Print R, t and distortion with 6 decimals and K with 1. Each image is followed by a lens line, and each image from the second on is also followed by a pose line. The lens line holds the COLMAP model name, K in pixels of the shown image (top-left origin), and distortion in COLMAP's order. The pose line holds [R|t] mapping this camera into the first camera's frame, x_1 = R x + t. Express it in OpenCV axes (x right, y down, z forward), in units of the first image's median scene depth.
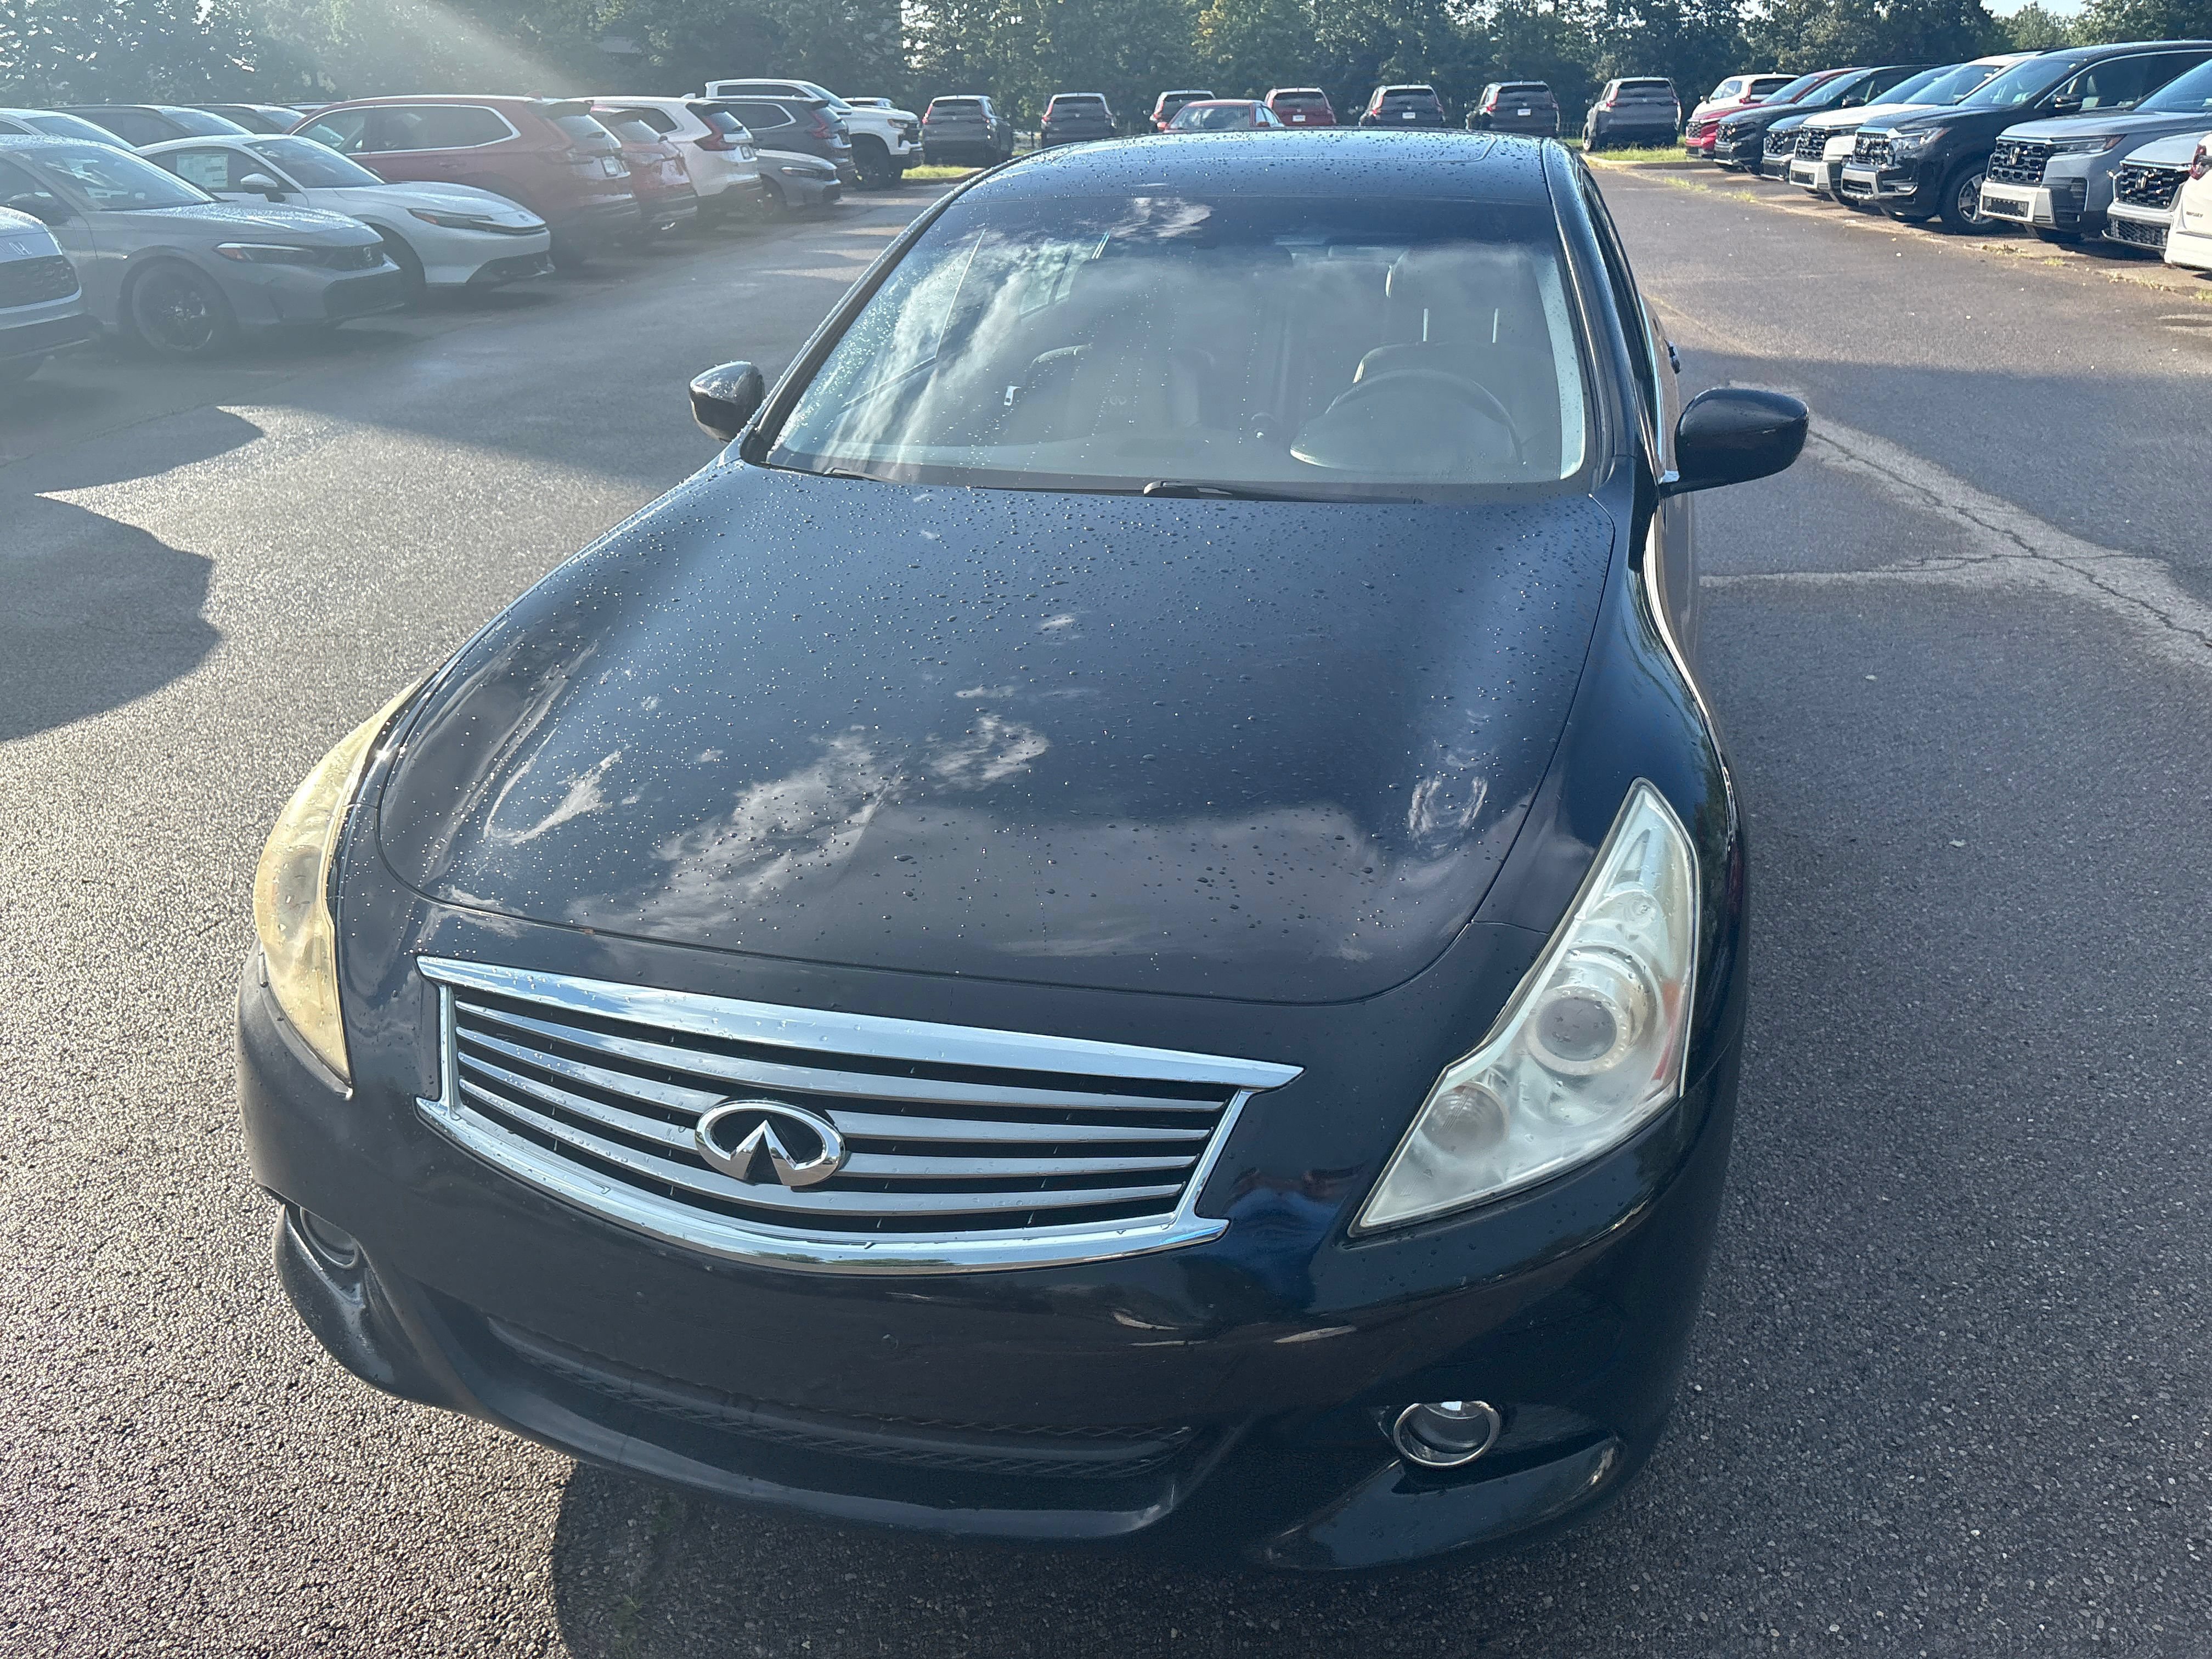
lens RADIAL K [[1628.8, 0, 1136.9], [0, 1628.8, 824.1], [0, 0, 1]] dist [0.052673, -0.052940]
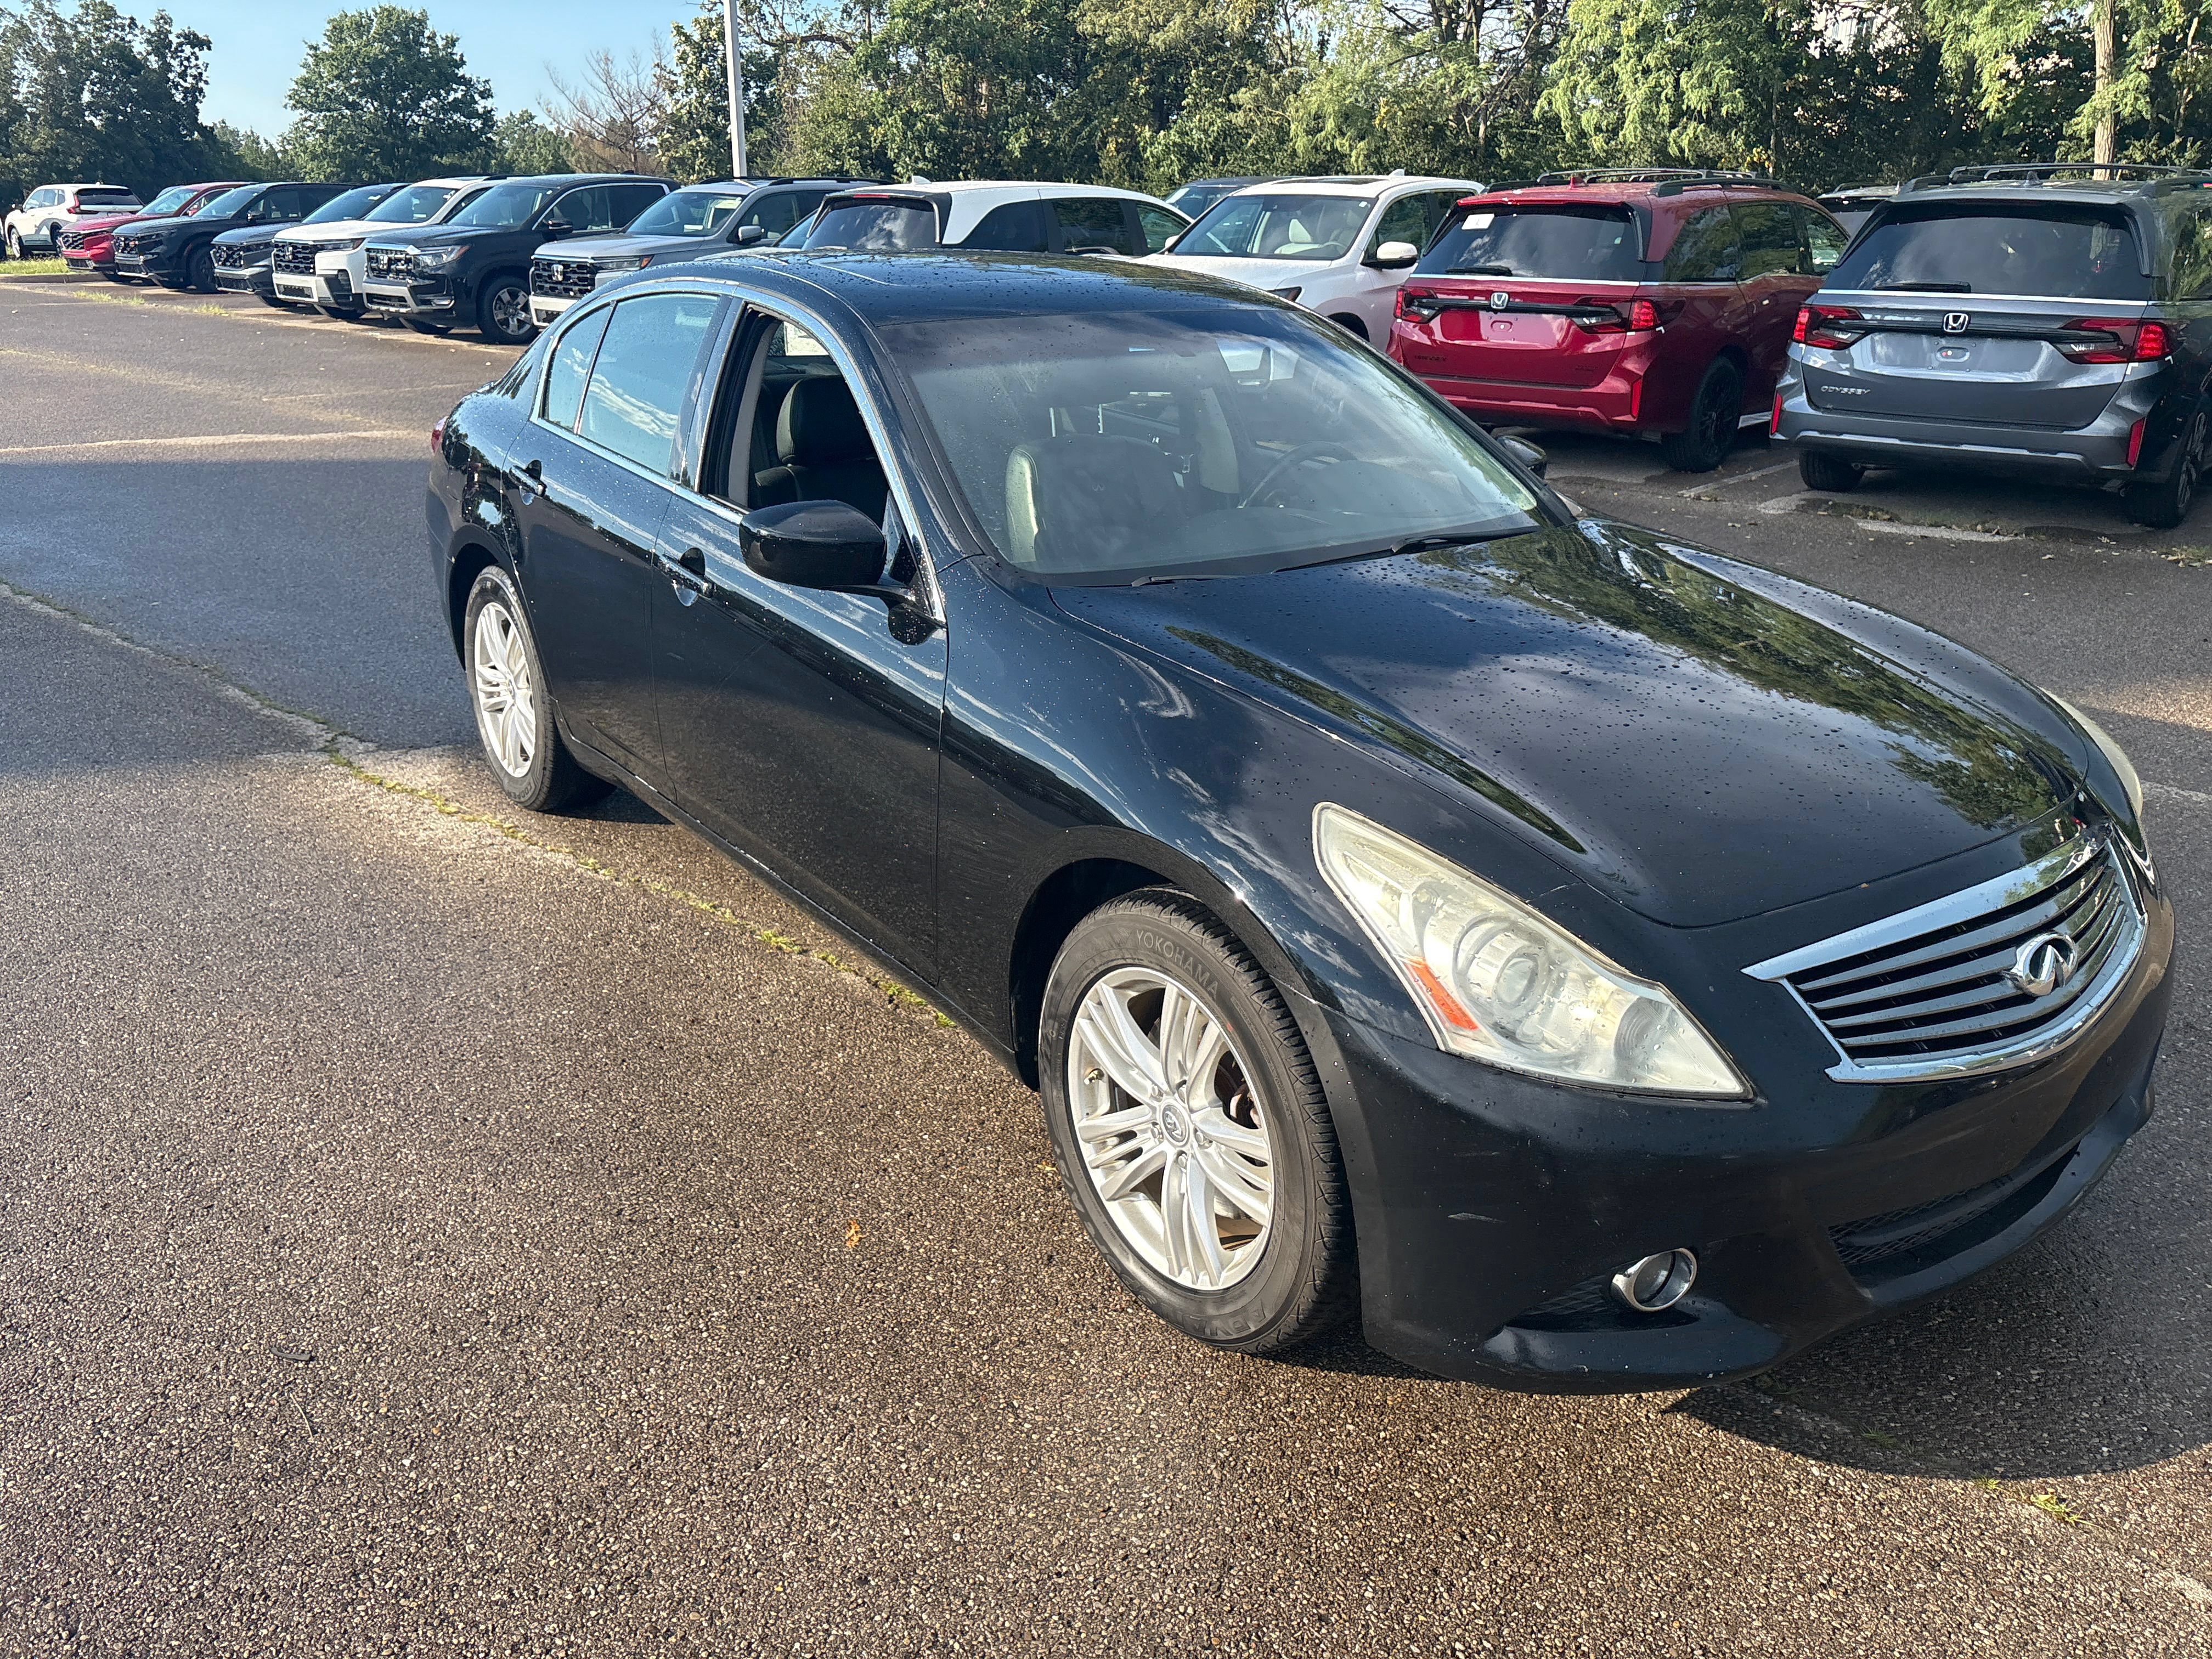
lens RADIAL K [[1628.8, 0, 1124.5], [0, 1628.8, 835.4], [0, 0, 1]] dist [0.052673, -0.052940]
pose [[0.617721, -0.255654, 0.743681, -0.486406], [0.295589, 0.951817, 0.081681, -0.073031], [-0.728731, 0.169368, 0.663526, 0.171998]]
